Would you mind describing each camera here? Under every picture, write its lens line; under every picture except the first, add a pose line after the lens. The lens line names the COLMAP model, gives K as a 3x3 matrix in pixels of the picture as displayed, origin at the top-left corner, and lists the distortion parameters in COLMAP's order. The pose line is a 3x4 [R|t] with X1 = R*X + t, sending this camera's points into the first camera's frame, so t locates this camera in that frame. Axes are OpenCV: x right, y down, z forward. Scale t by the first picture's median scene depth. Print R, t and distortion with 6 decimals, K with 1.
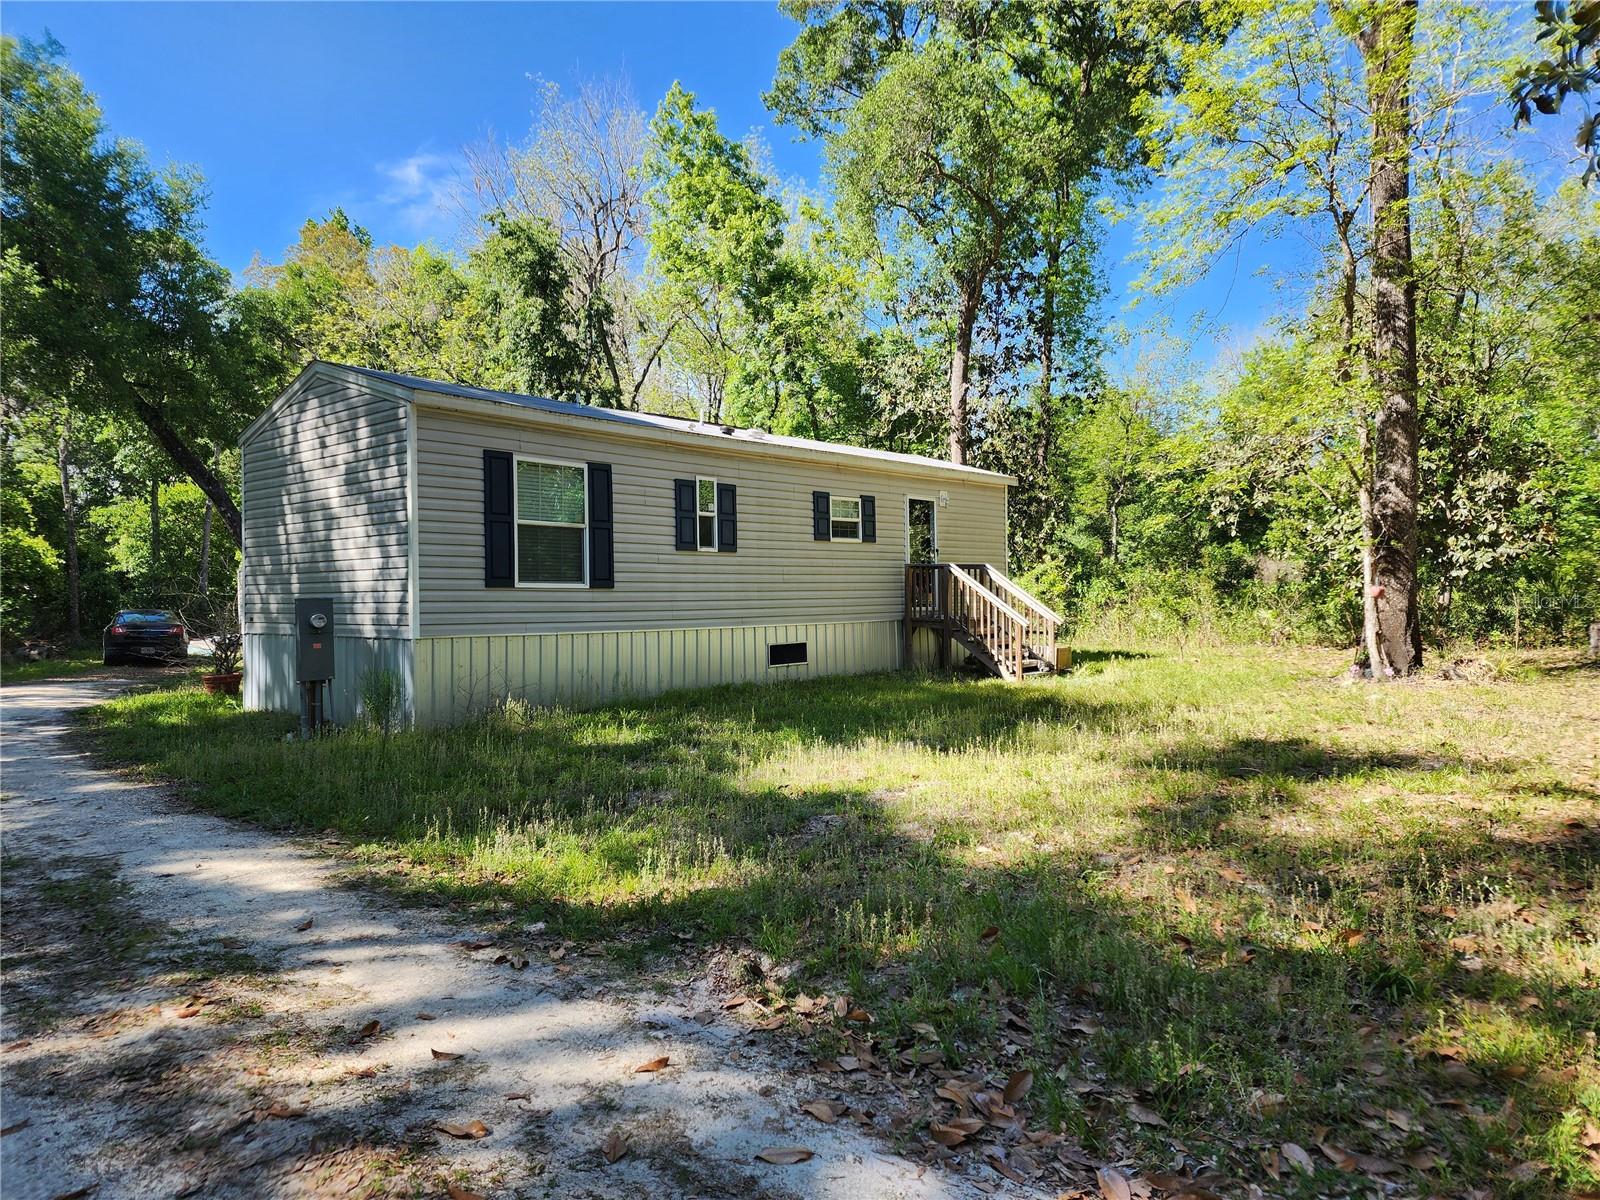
lens RADIAL K [[1055.3, 0, 800.0], [0, 1055.3, 600.0], [0, 0, 1]] dist [0.061639, -0.052165]
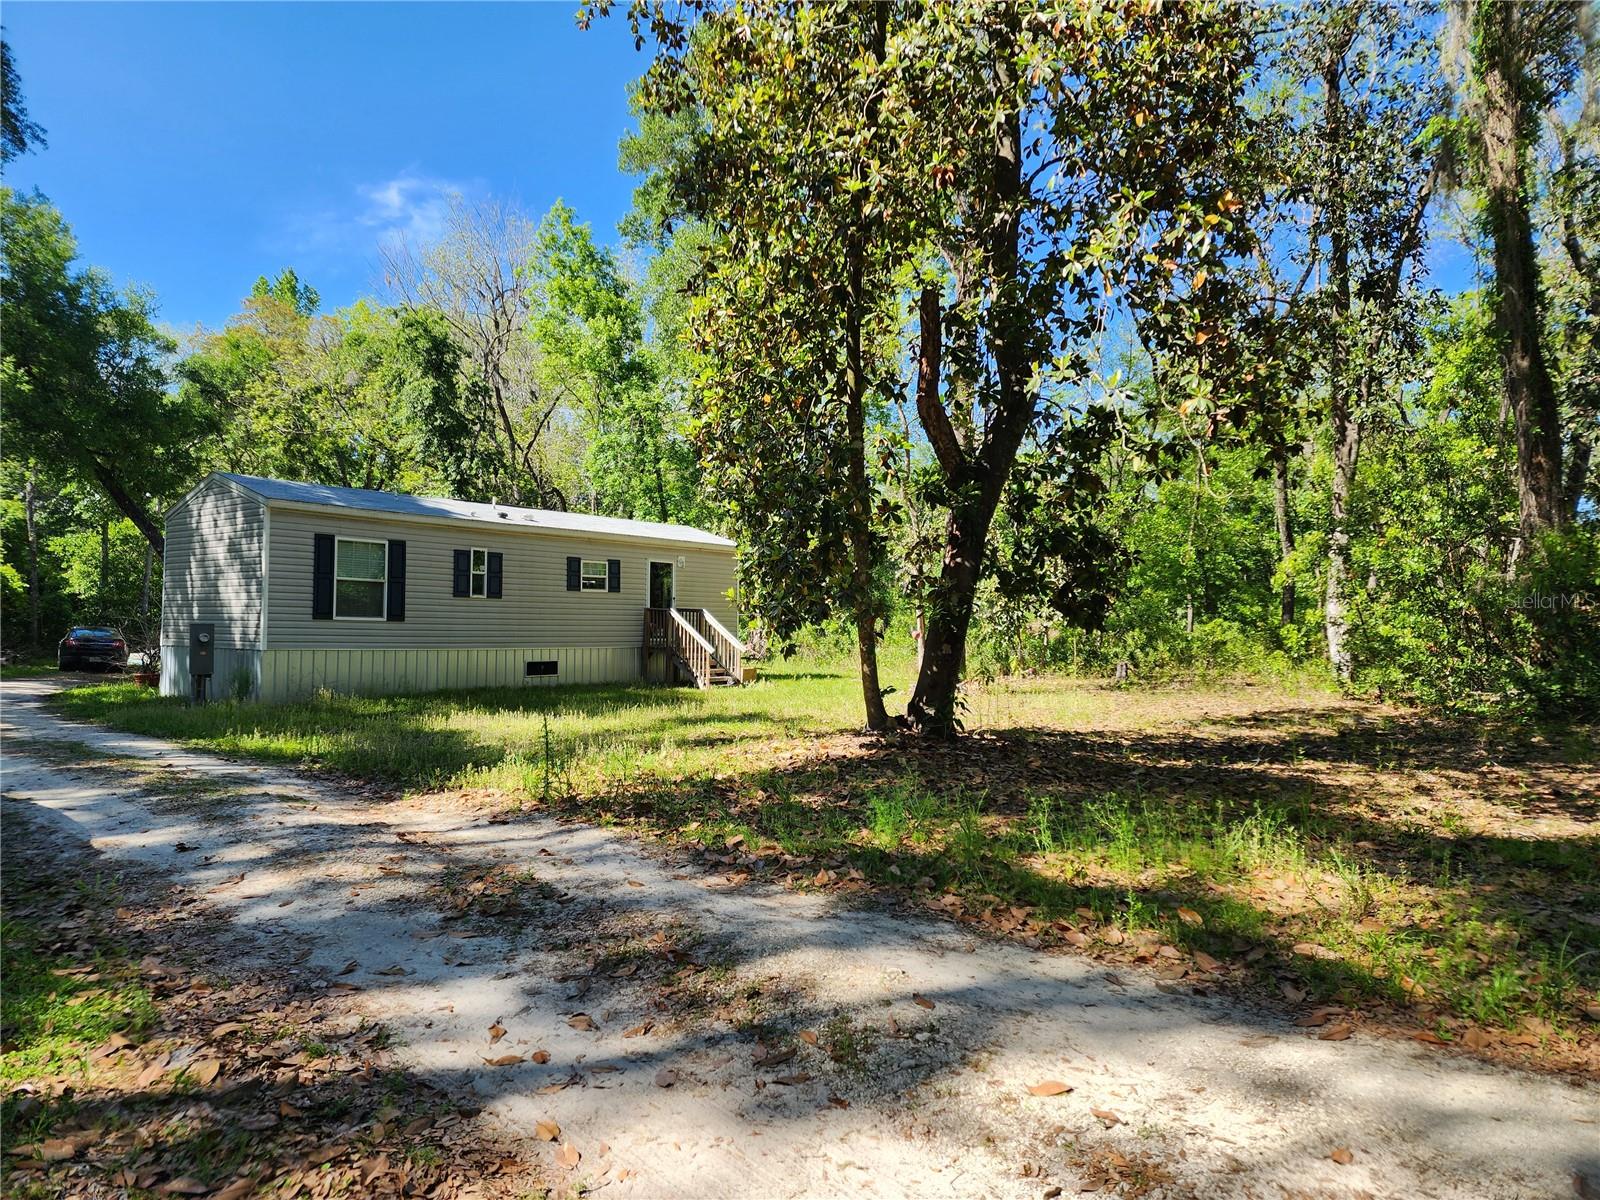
lens RADIAL K [[1074.6, 0, 796.4], [0, 1074.6, 611.0], [0, 0, 1]] dist [0.056866, -0.054630]
pose [[0.999368, 0.024525, 0.025726, 0.298940], [-0.024019, 0.999515, -0.019810, -0.007144], [-0.026199, 0.019180, 0.999473, -0.501455]]
